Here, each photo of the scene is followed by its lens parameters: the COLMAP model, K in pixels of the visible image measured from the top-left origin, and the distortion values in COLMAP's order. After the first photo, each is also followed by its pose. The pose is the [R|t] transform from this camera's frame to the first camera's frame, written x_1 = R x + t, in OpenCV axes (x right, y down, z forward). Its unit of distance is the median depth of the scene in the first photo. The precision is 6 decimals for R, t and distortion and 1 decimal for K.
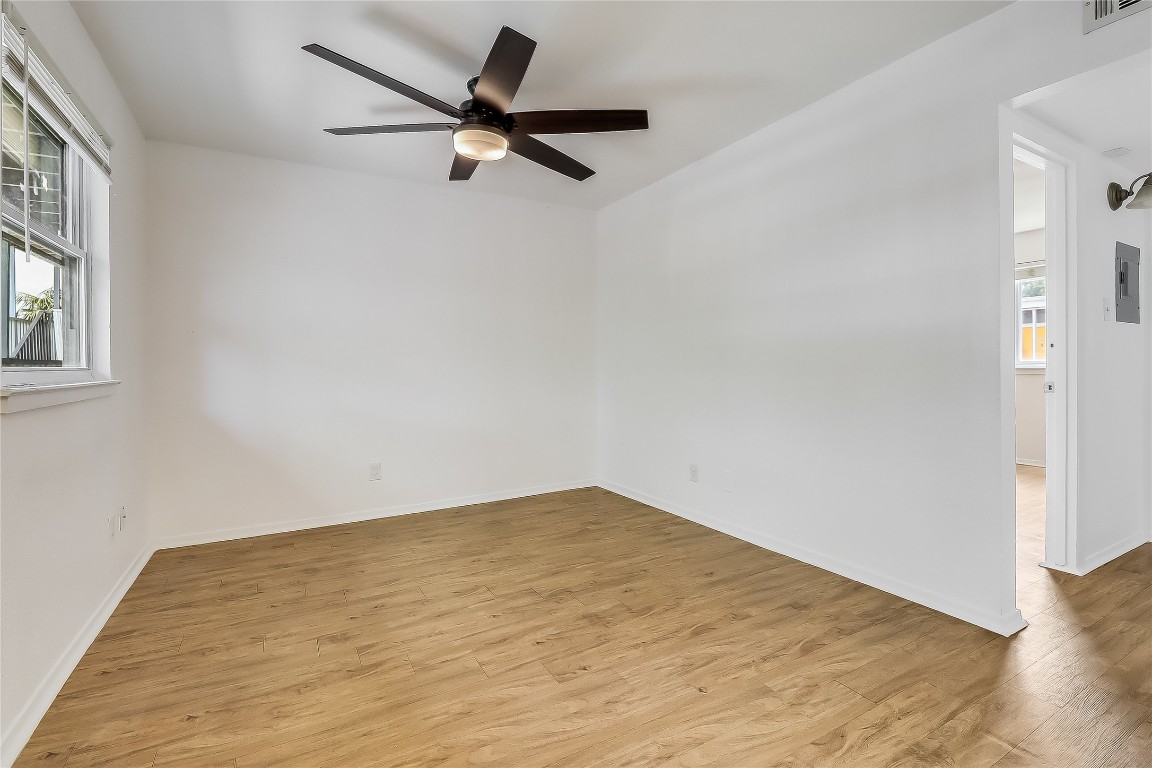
lens RADIAL K [[531.8, 0, 596.4], [0, 531.8, 370.5], [0, 0, 1]] dist [0.021766, -0.015964]
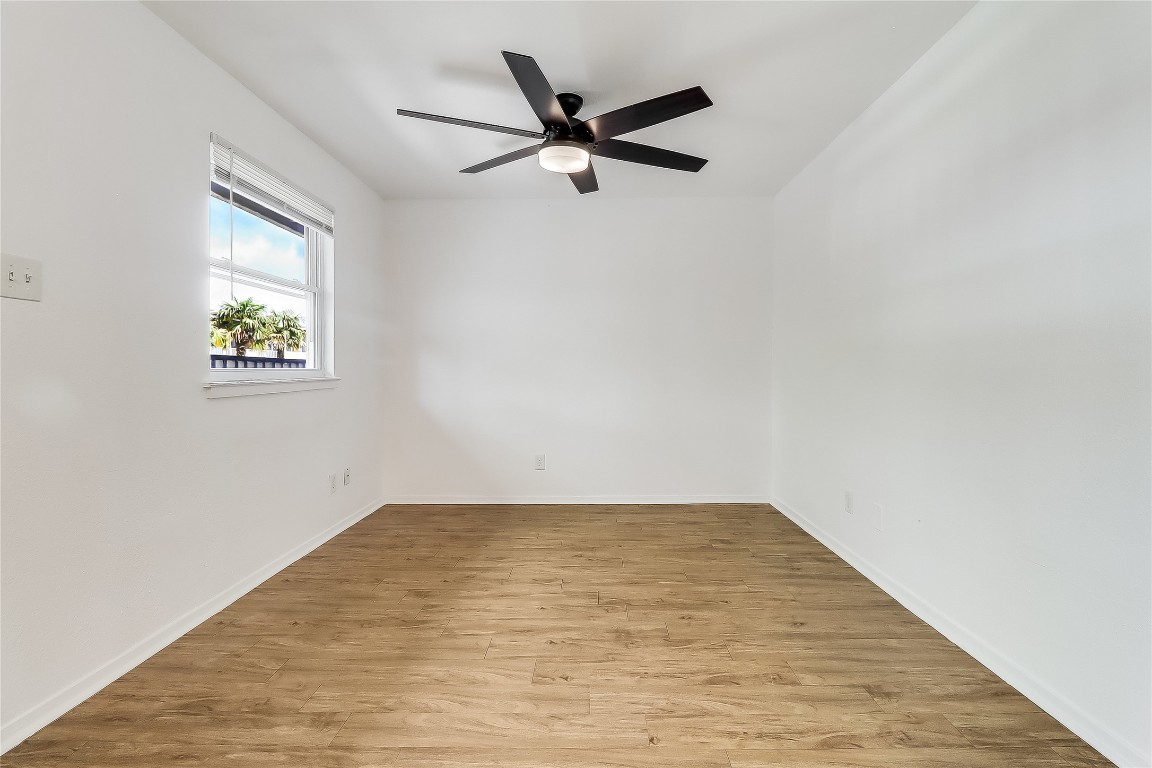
lens RADIAL K [[539.5, 0, 595.0], [0, 539.5, 367.9], [0, 0, 1]] dist [0.018052, -0.018013]
pose [[0.855457, 0.006287, -0.517835, 0.423432], [-0.010246, 0.999936, -0.004786, -0.006231], [0.517772, 0.009400, 0.855467, 0.136381]]
